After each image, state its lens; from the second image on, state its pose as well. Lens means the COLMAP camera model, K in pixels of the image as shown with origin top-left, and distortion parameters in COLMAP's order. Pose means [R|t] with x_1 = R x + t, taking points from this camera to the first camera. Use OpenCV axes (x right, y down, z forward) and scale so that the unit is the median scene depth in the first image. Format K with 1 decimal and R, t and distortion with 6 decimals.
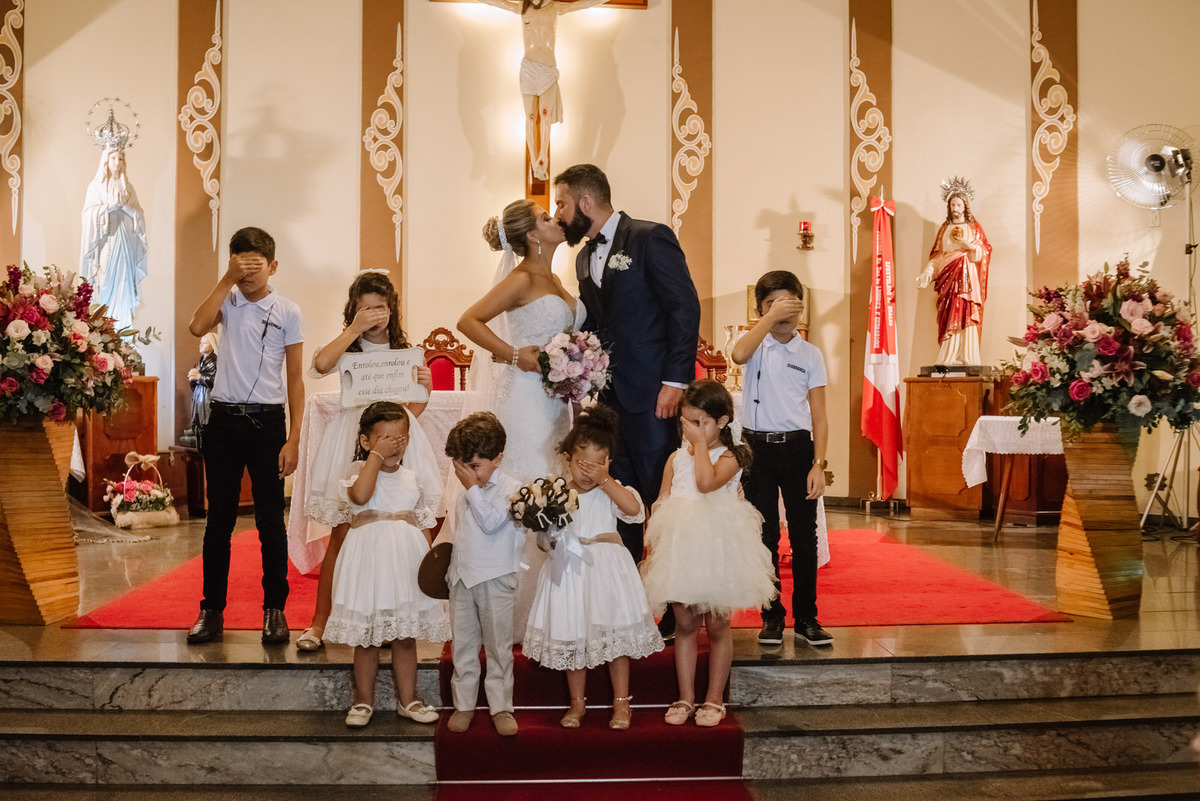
lens RADIAL K [[1167.1, 0, 598.4], [0, 1167.1, 412.8], [0, 0, 1]] dist [-0.130891, 0.039831]
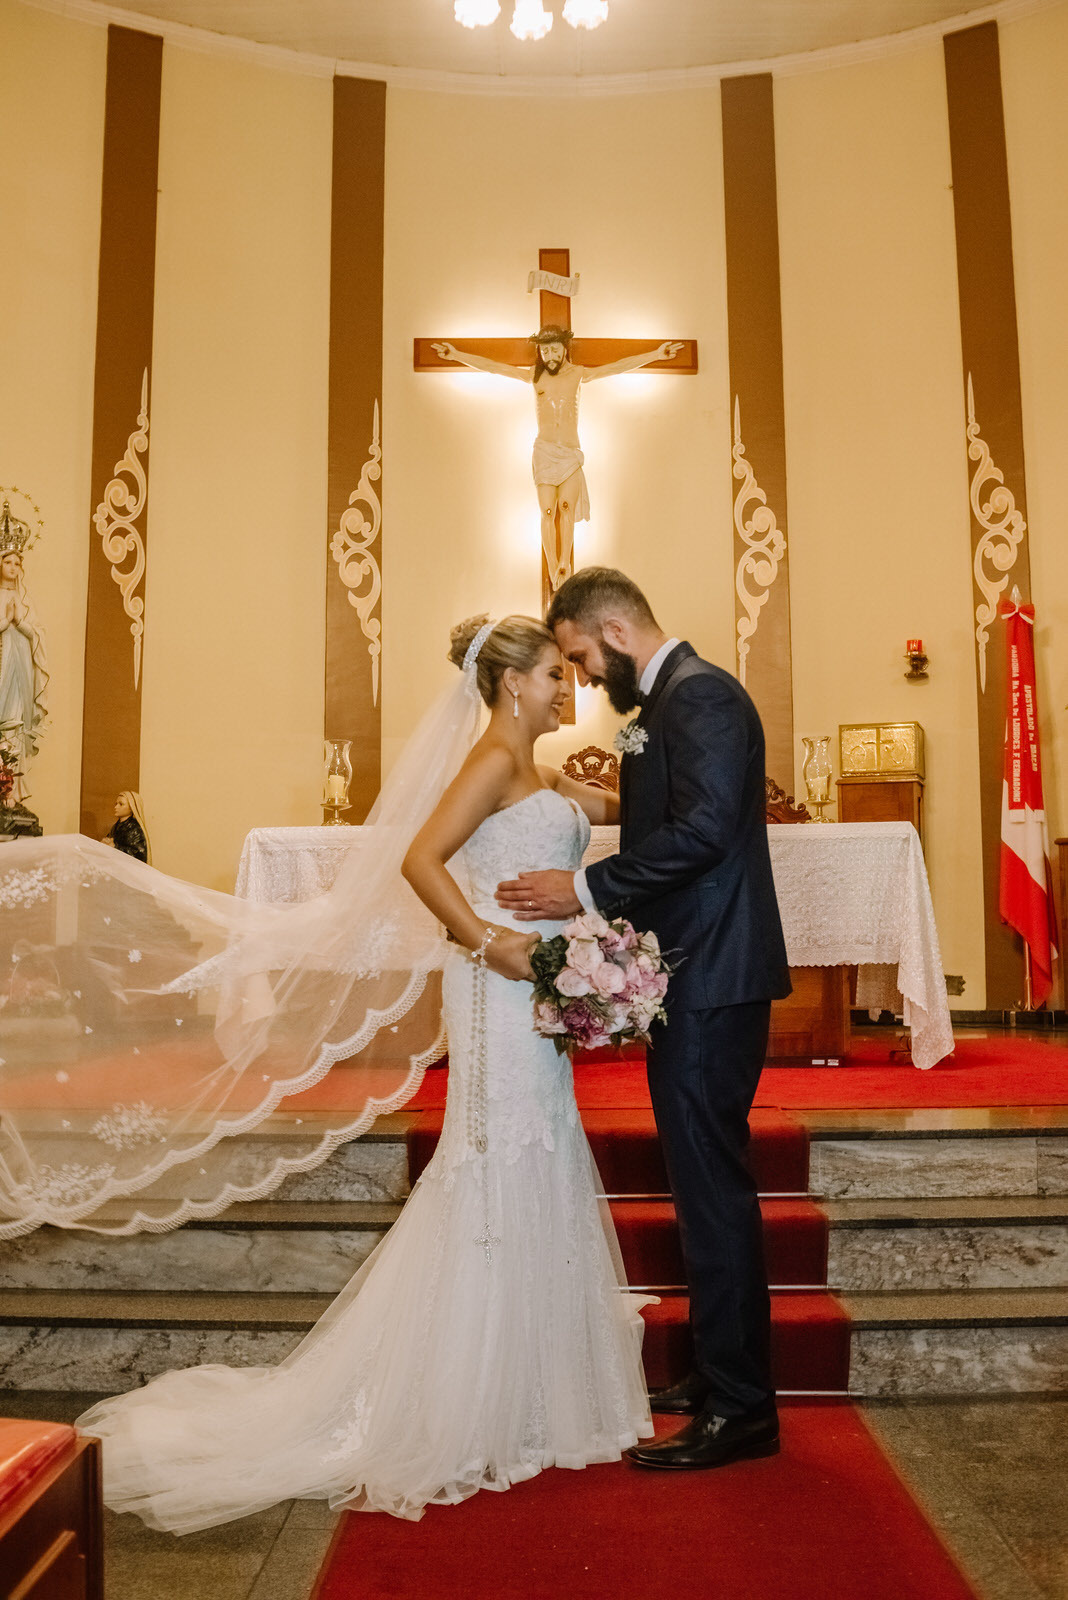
lens RADIAL K [[1556.2, 0, 534.0], [0, 1556.2, 800.0], [0, 0, 1]] dist [-0.130891, 0.039831]
pose [[0.996891, -0.015961, -0.077163, 0.009532], [0.007107, 0.993492, -0.113684, 0.053390], [0.078475, 0.112782, 0.990516, 0.007041]]
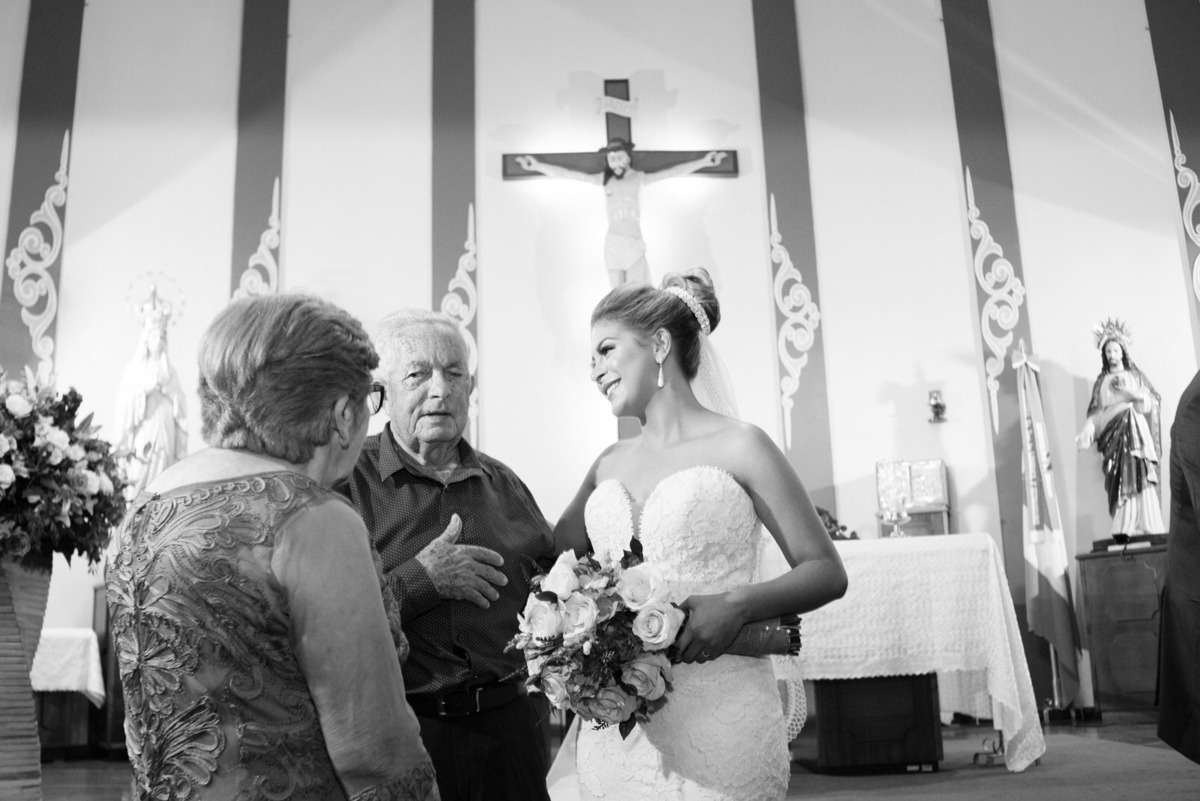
lens RADIAL K [[1186.5, 0, 596.8], [0, 1186.5, 399.9], [0, 0, 1]] dist [-0.132461, 0.055210]
pose [[0.996559, -0.050642, -0.065619, -0.019814], [0.033385, 0.969837, -0.241459, 0.051815], [0.075868, 0.238438, 0.968190, 0.134431]]
